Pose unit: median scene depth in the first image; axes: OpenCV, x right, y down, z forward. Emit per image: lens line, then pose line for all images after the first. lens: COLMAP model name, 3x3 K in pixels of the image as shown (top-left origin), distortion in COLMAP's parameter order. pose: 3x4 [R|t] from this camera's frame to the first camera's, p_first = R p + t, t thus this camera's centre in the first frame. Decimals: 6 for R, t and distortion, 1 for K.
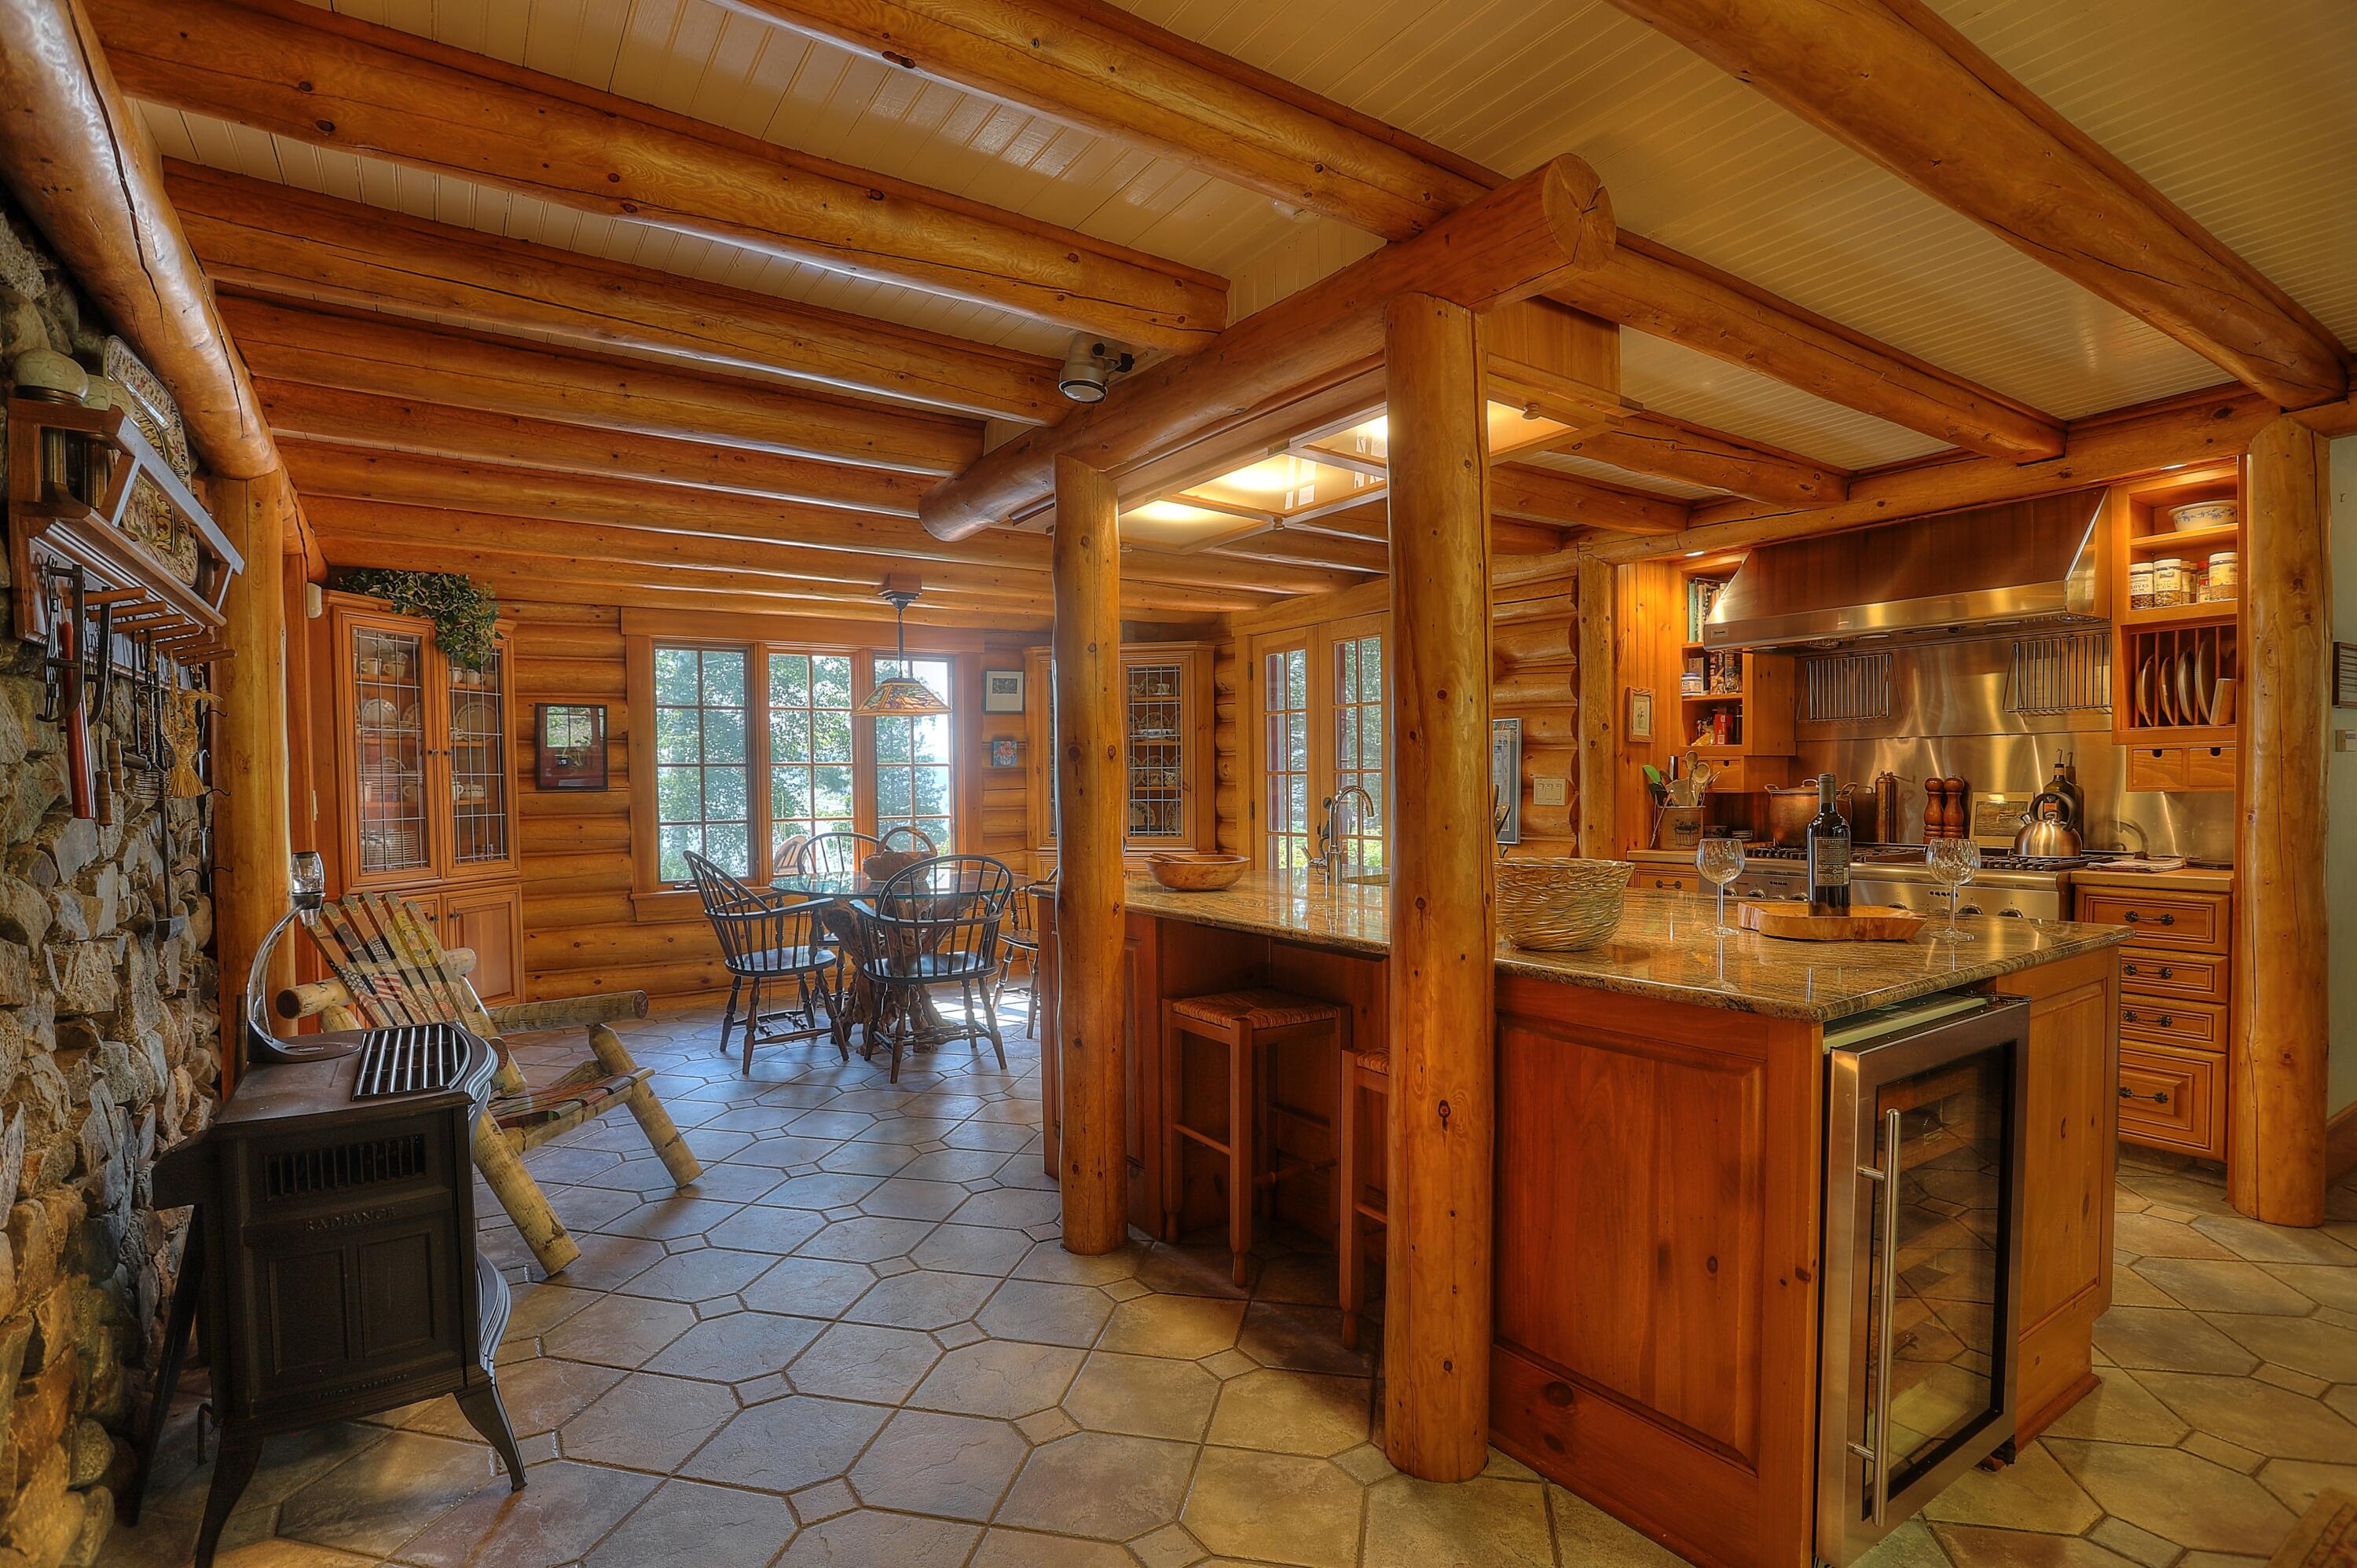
lens RADIAL K [[1167.2, 0, 1214.3], [0, 1167.2, 821.6], [0, 0, 1]] dist [-0.067058, 0.030188]
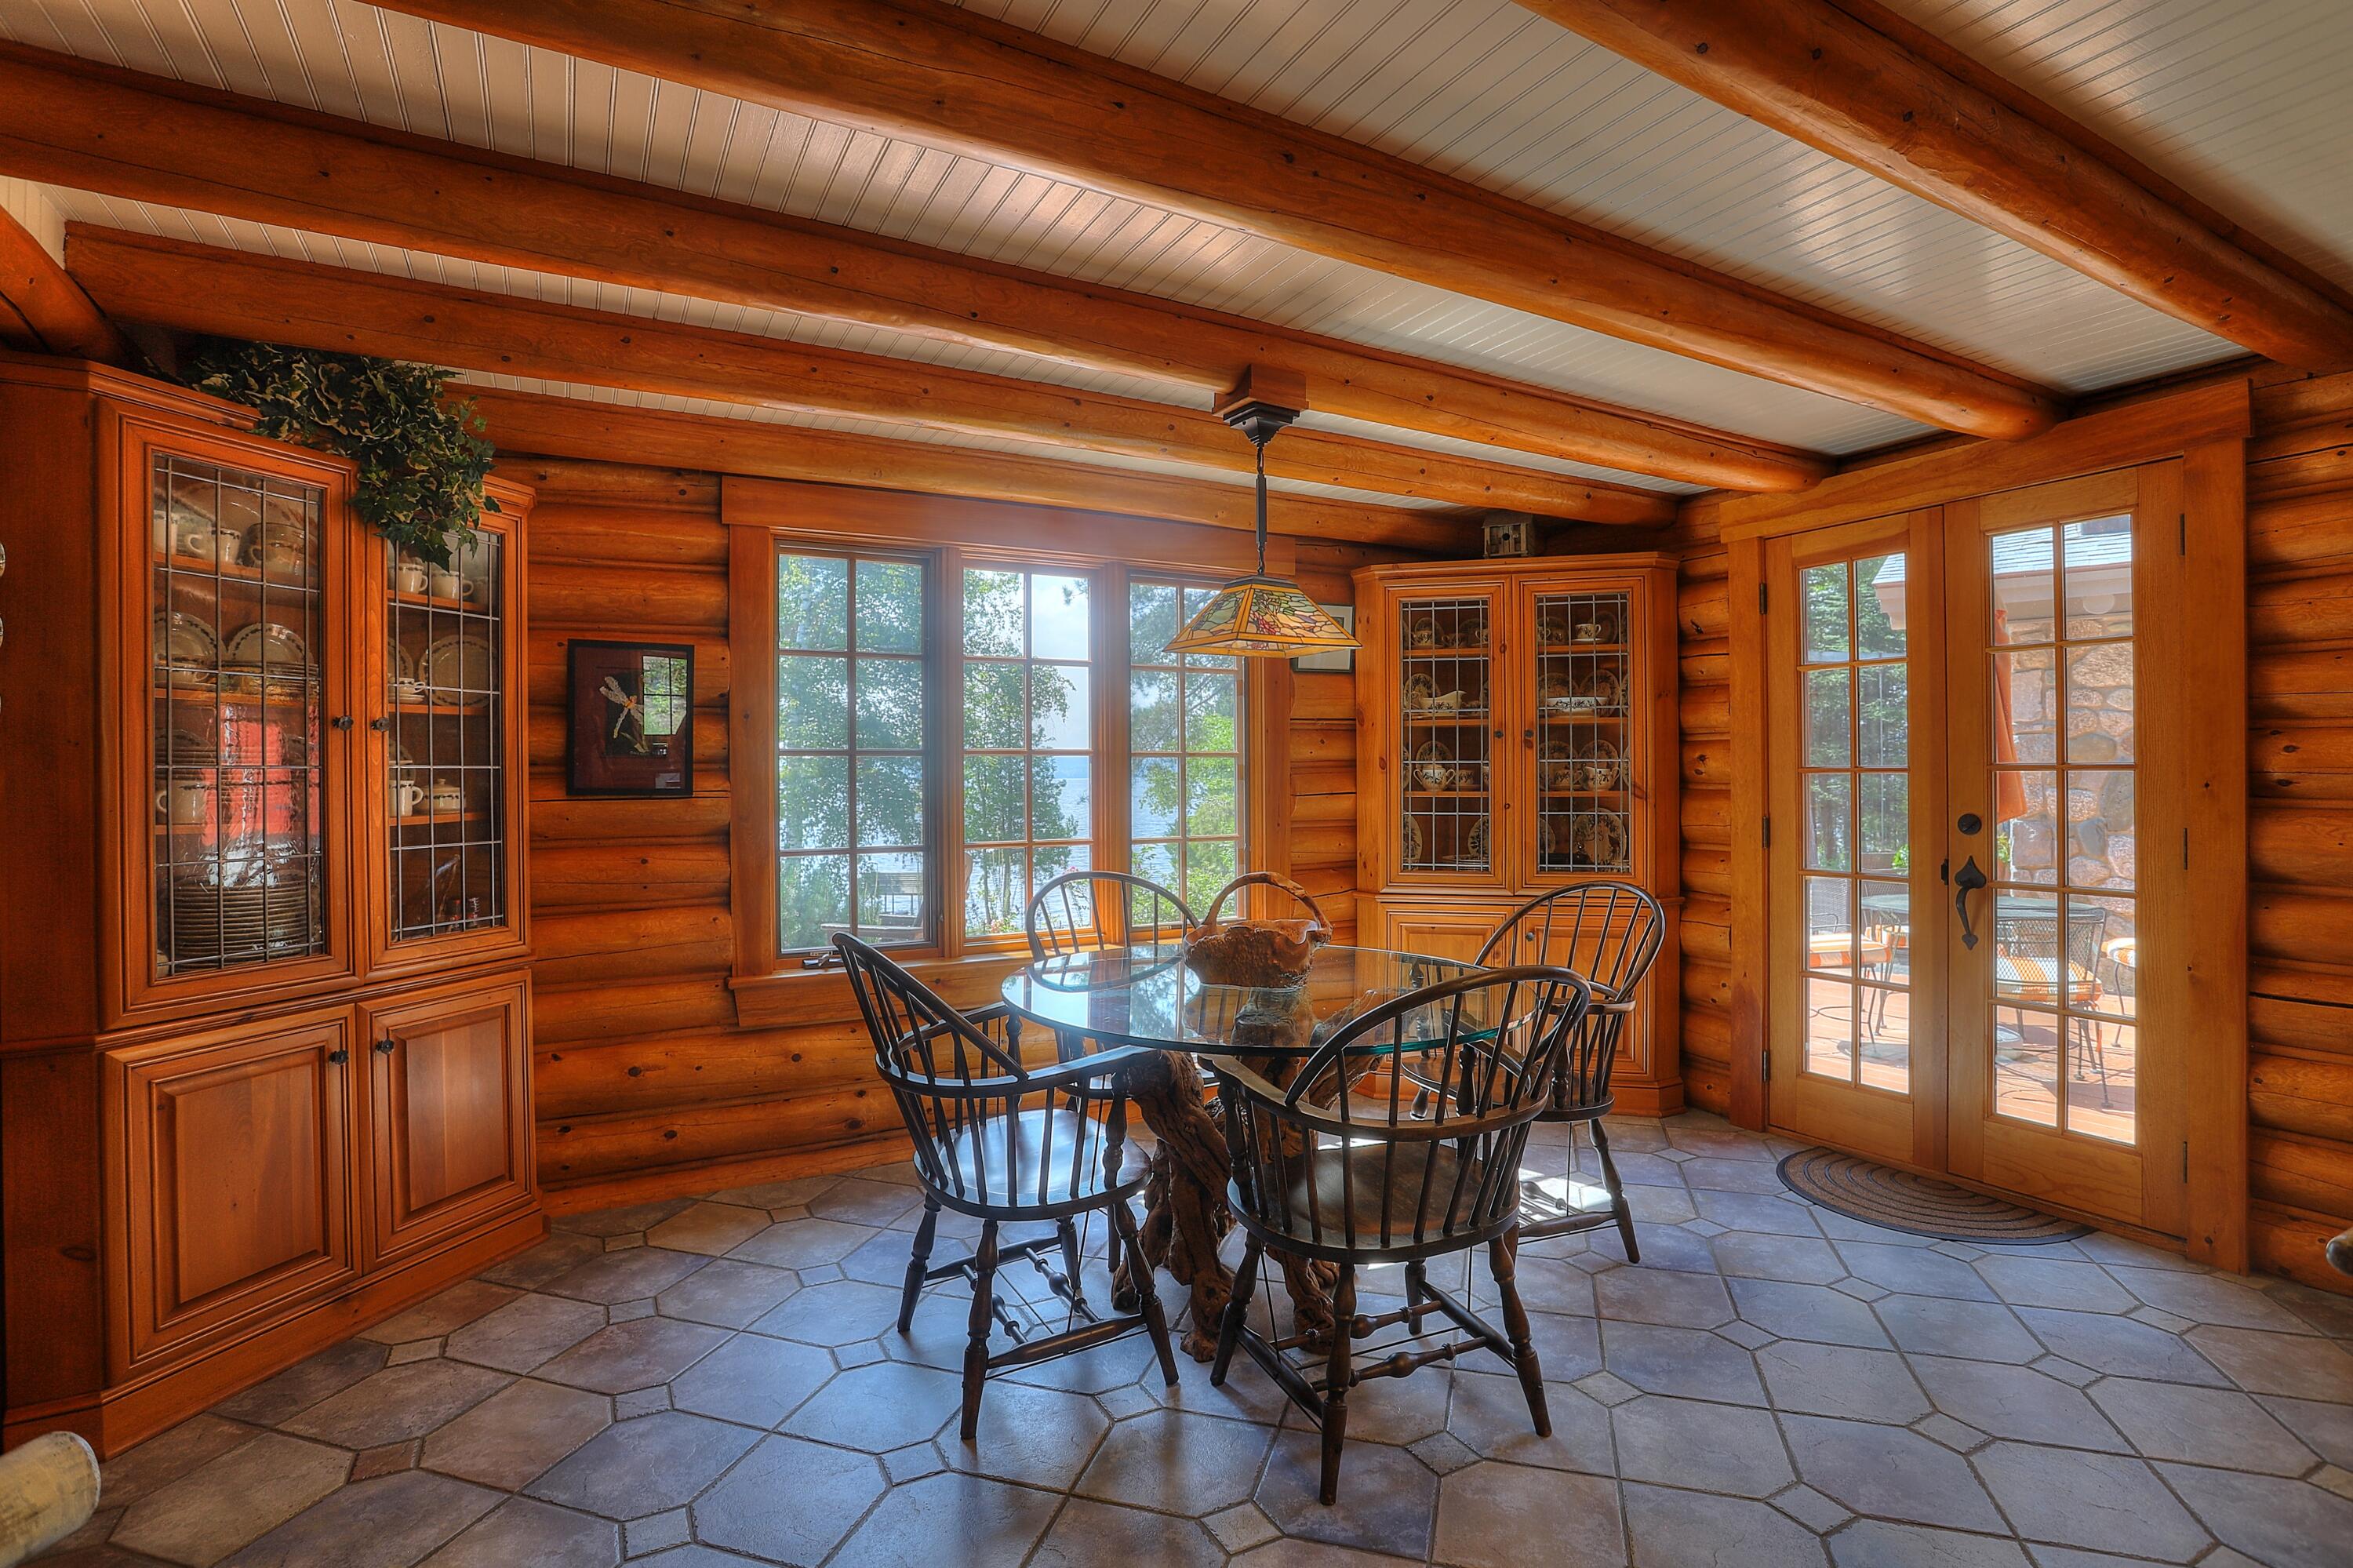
lens RADIAL K [[1148.1, 0, 1246.9], [0, 1148.1, 767.4], [0, 0, 1]] dist [-0.079077, 0.028328]
pose [[0.996218, 0.002907, -0.086843, -0.204512], [-0.006338, 0.999209, -0.039259, -0.021092], [0.086660, 0.039661, 0.995448, 0.463550]]
